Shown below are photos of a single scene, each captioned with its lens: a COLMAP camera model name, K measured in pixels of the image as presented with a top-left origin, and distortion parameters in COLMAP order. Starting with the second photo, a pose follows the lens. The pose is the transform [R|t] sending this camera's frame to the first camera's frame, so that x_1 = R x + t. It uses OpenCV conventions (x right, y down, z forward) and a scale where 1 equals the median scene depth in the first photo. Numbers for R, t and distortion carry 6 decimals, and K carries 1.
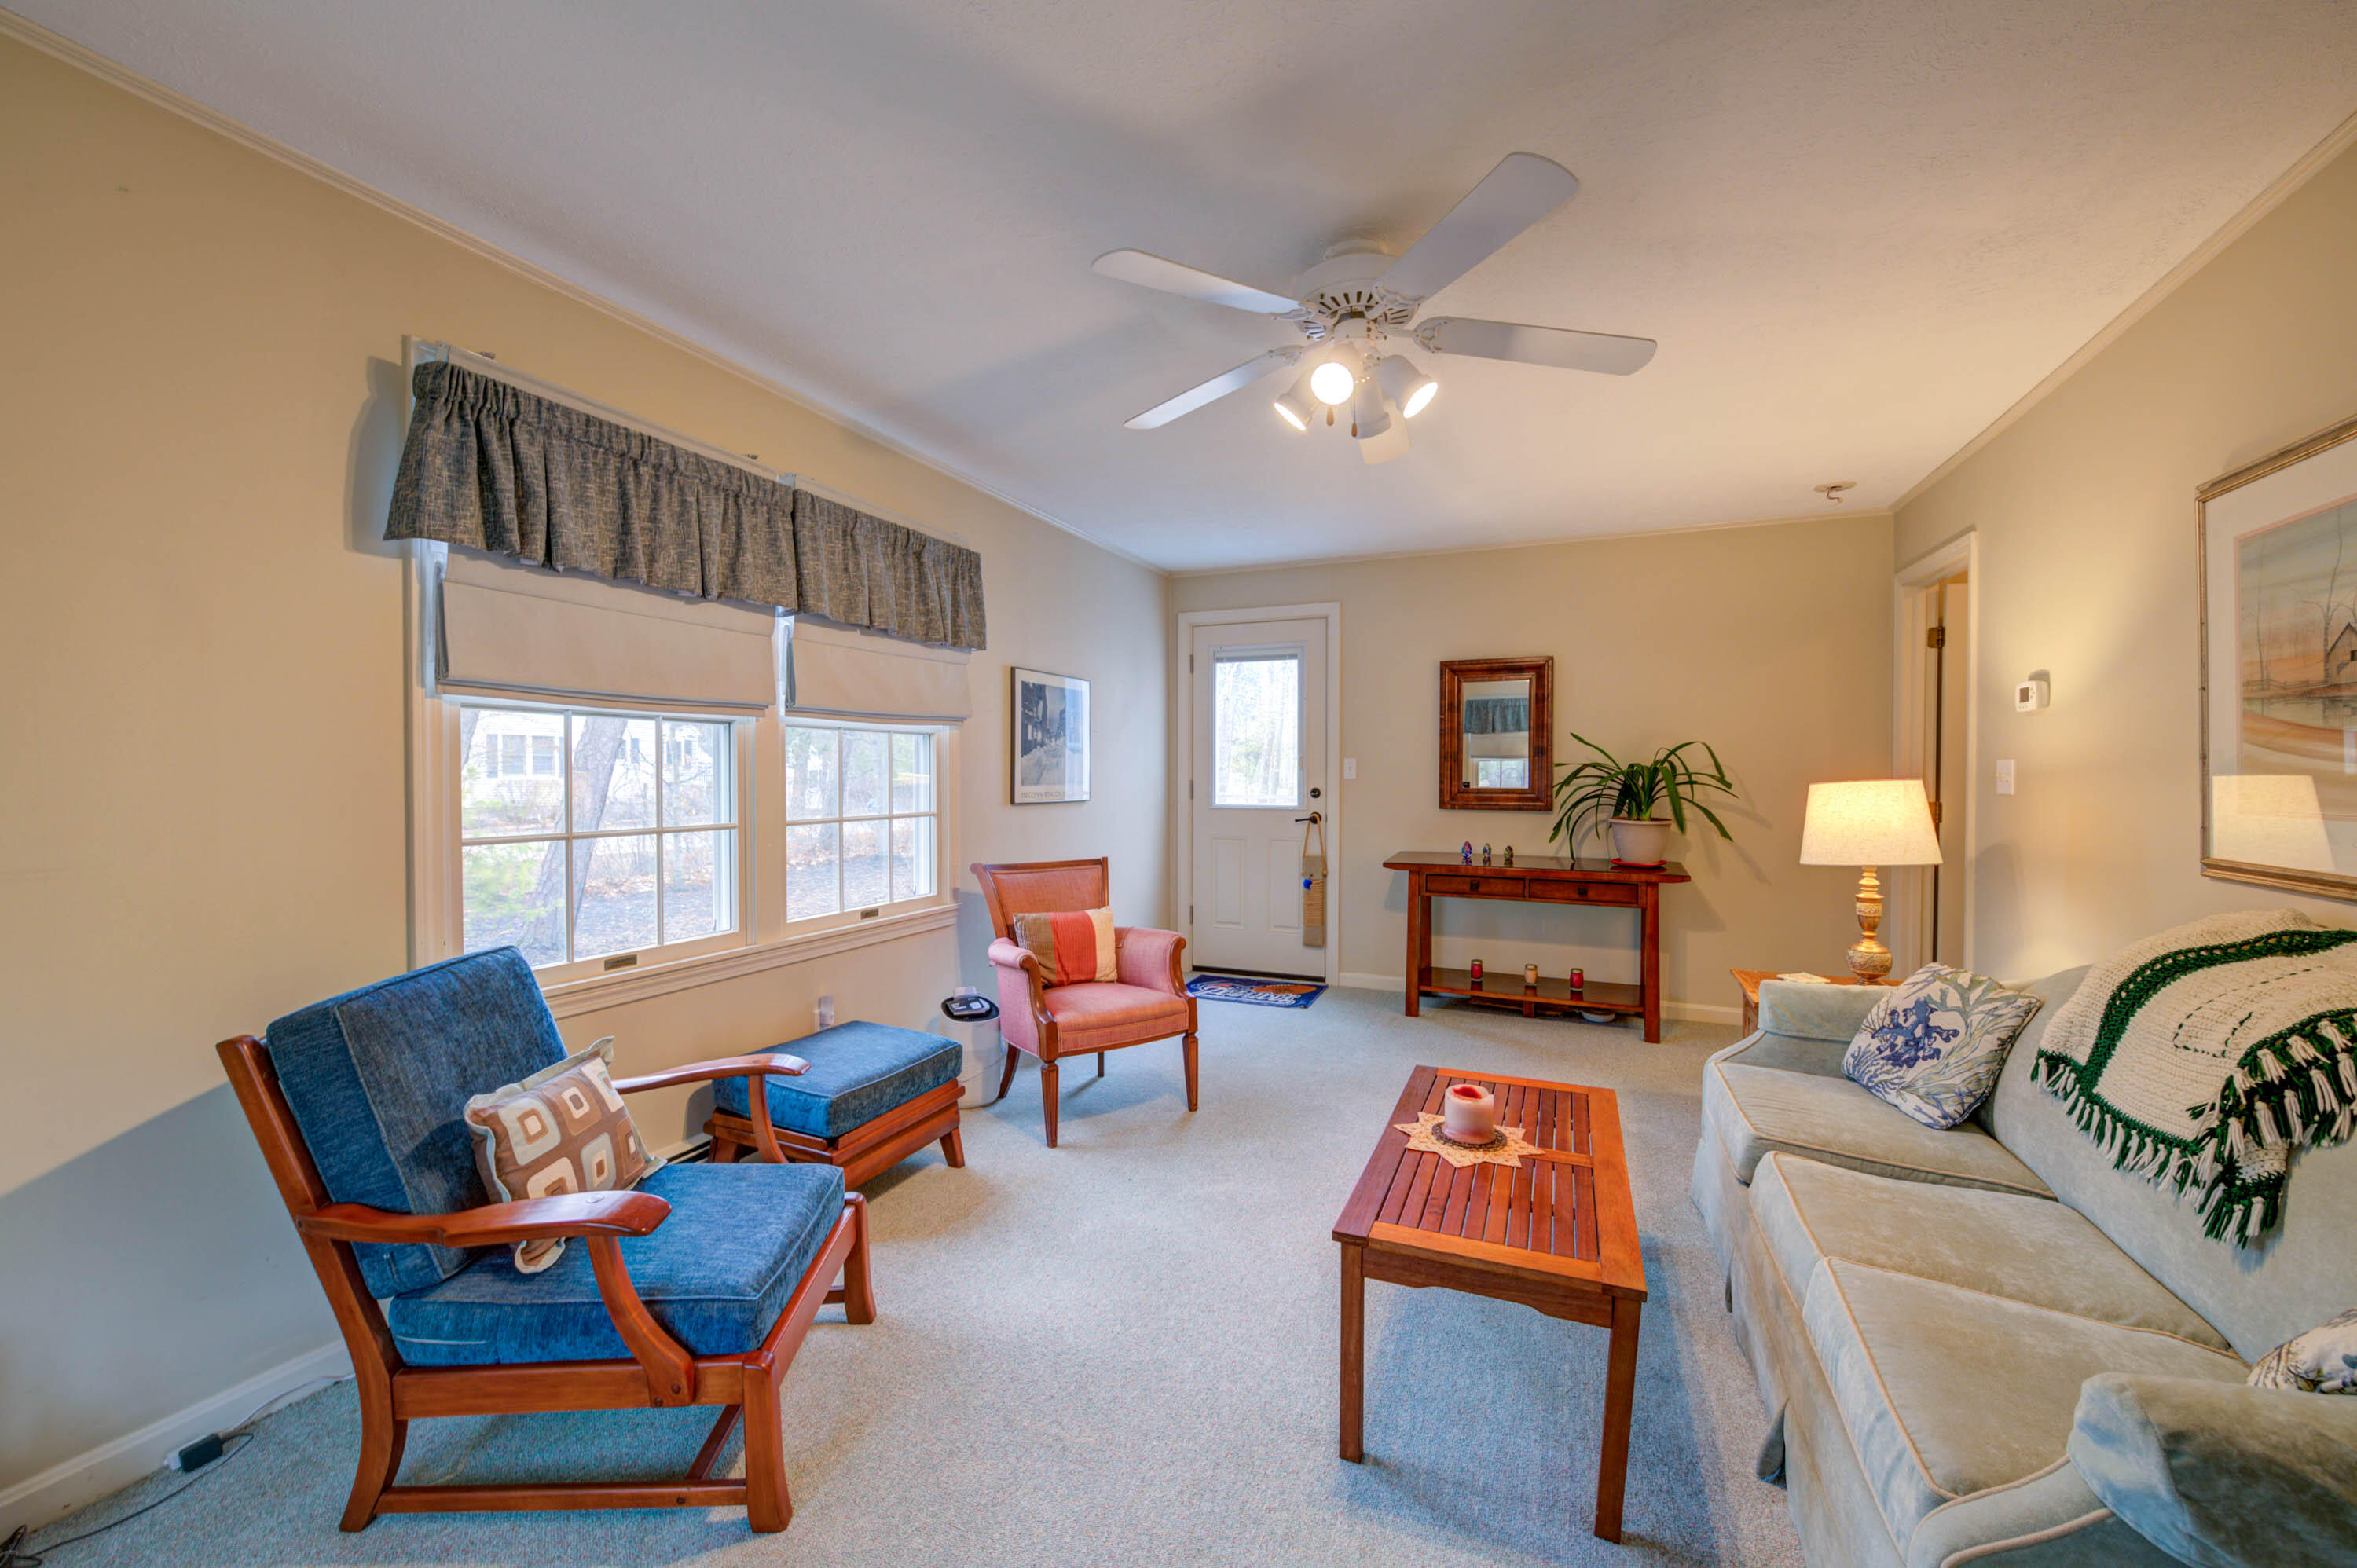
lens RADIAL K [[919.4, 0, 1178.5], [0, 919.4, 784.0], [0, 0, 1]] dist [0.000742, 0.000063]
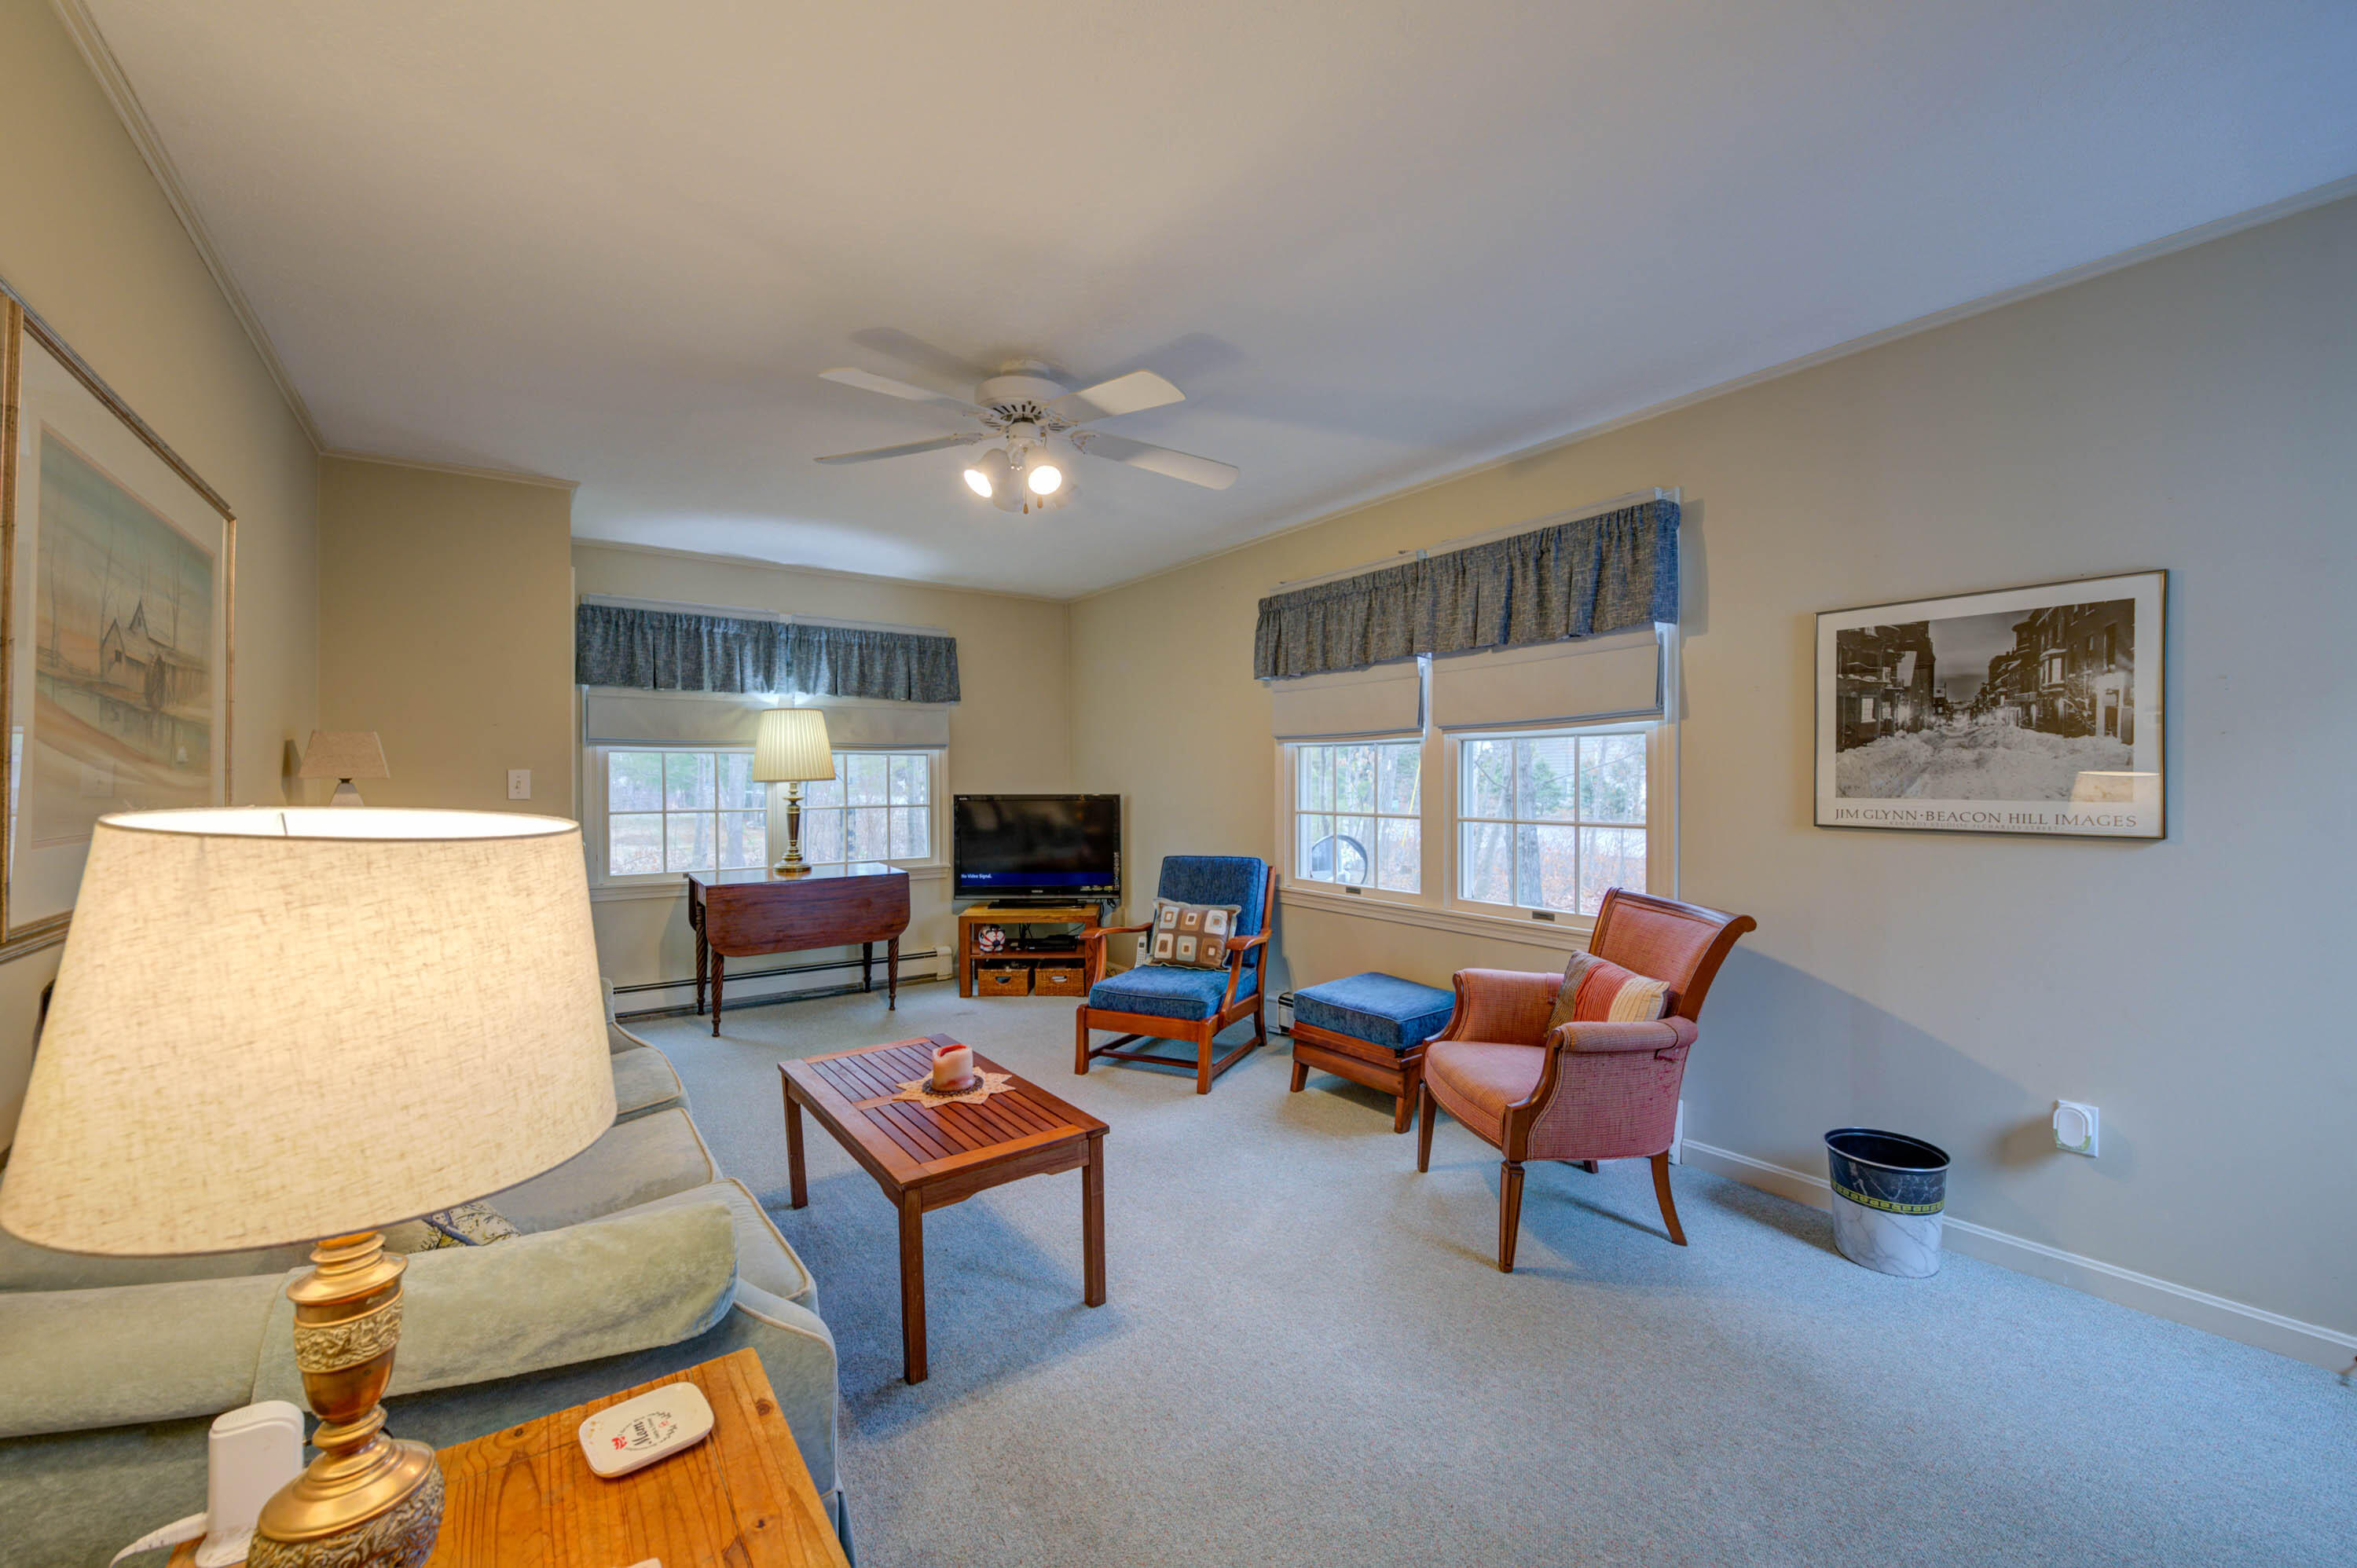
lens RADIAL K [[919.4, 0, 1178.5], [0, 919.4, 784.0], [0, 0, 1]] dist [0.000742, 0.000063]
pose [[-0.506353, 0.006413, -0.862302, 0.803676], [-0.007189, 0.999906, 0.011658, -0.015636], [0.862296, 0.012102, -0.506260, 1.245773]]
